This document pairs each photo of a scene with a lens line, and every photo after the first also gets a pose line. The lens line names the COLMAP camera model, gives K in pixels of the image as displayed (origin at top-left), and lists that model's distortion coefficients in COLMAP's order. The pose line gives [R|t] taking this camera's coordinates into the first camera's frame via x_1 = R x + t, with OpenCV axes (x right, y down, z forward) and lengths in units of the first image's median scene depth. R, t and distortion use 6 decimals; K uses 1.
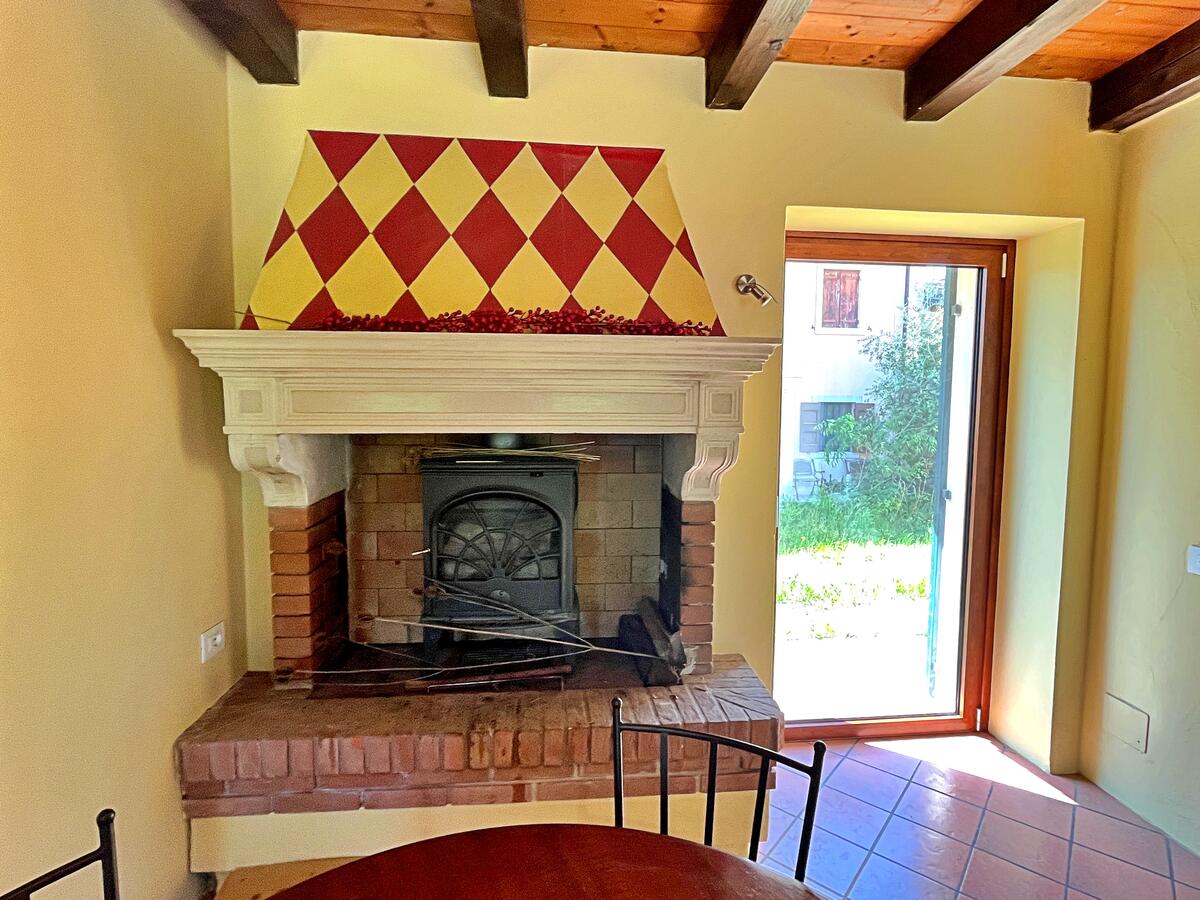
lens RADIAL K [[601.1, 0, 599.3], [0, 601.1, 446.2], [0, 0, 1]] dist [-0.003789, 0.000764]
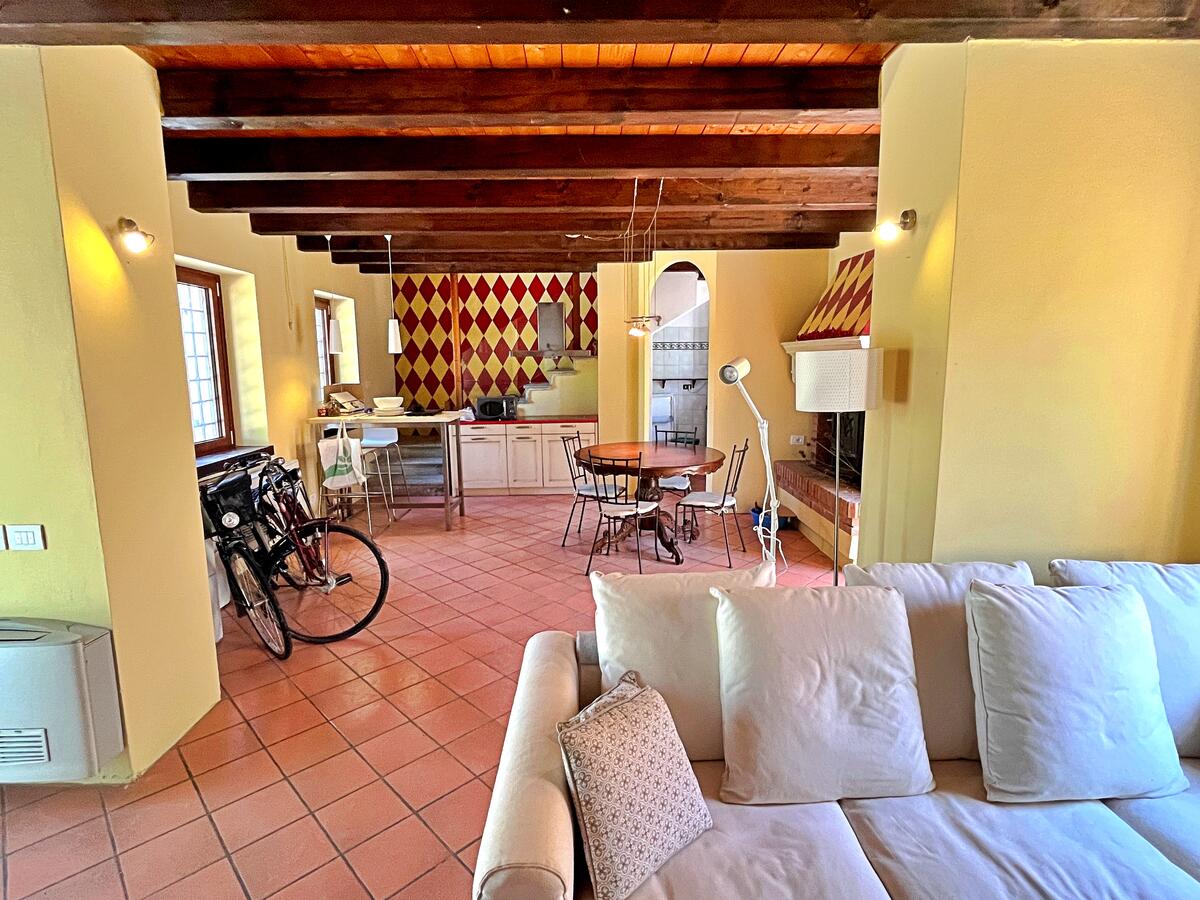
lens RADIAL K [[601.1, 0, 597.8], [0, 601.1, 449.6], [0, 0, 1]] dist [-0.003789, 0.000764]
pose [[-0.078960, 0.145198, -0.986247, 2.399250], [-0.064069, 0.986551, 0.150372, -0.028430], [0.994817, 0.075061, -0.068595, 0.167845]]
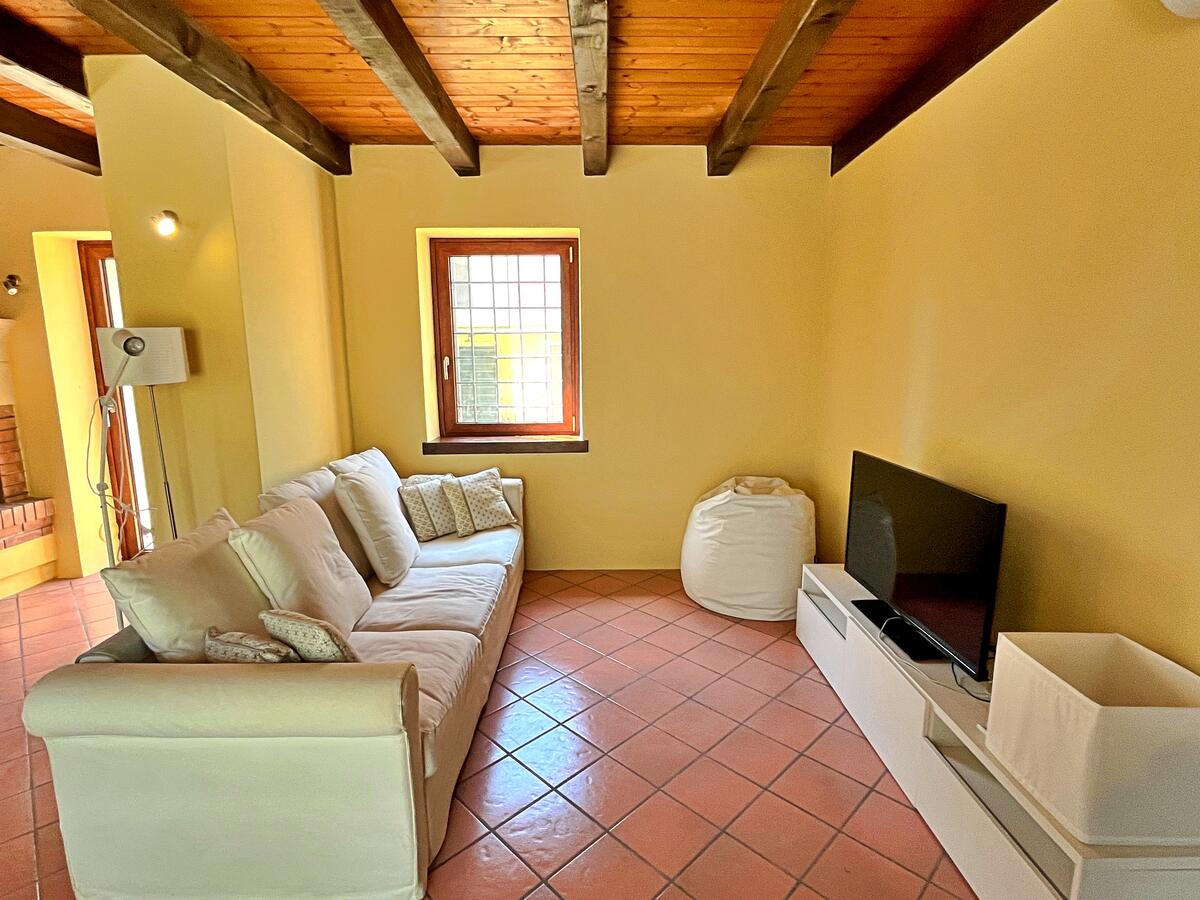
lens RADIAL K [[601.1, 0, 596.5], [0, 601.1, 448.0], [0, 0, 1]] dist [-0.003789, 0.000764]
pose [[0.996369, -0.001703, -0.085124, 2.237030], [0.009476, 0.995806, 0.090994, 0.071247], [0.084612, -0.091470, 0.992207, -0.649552]]
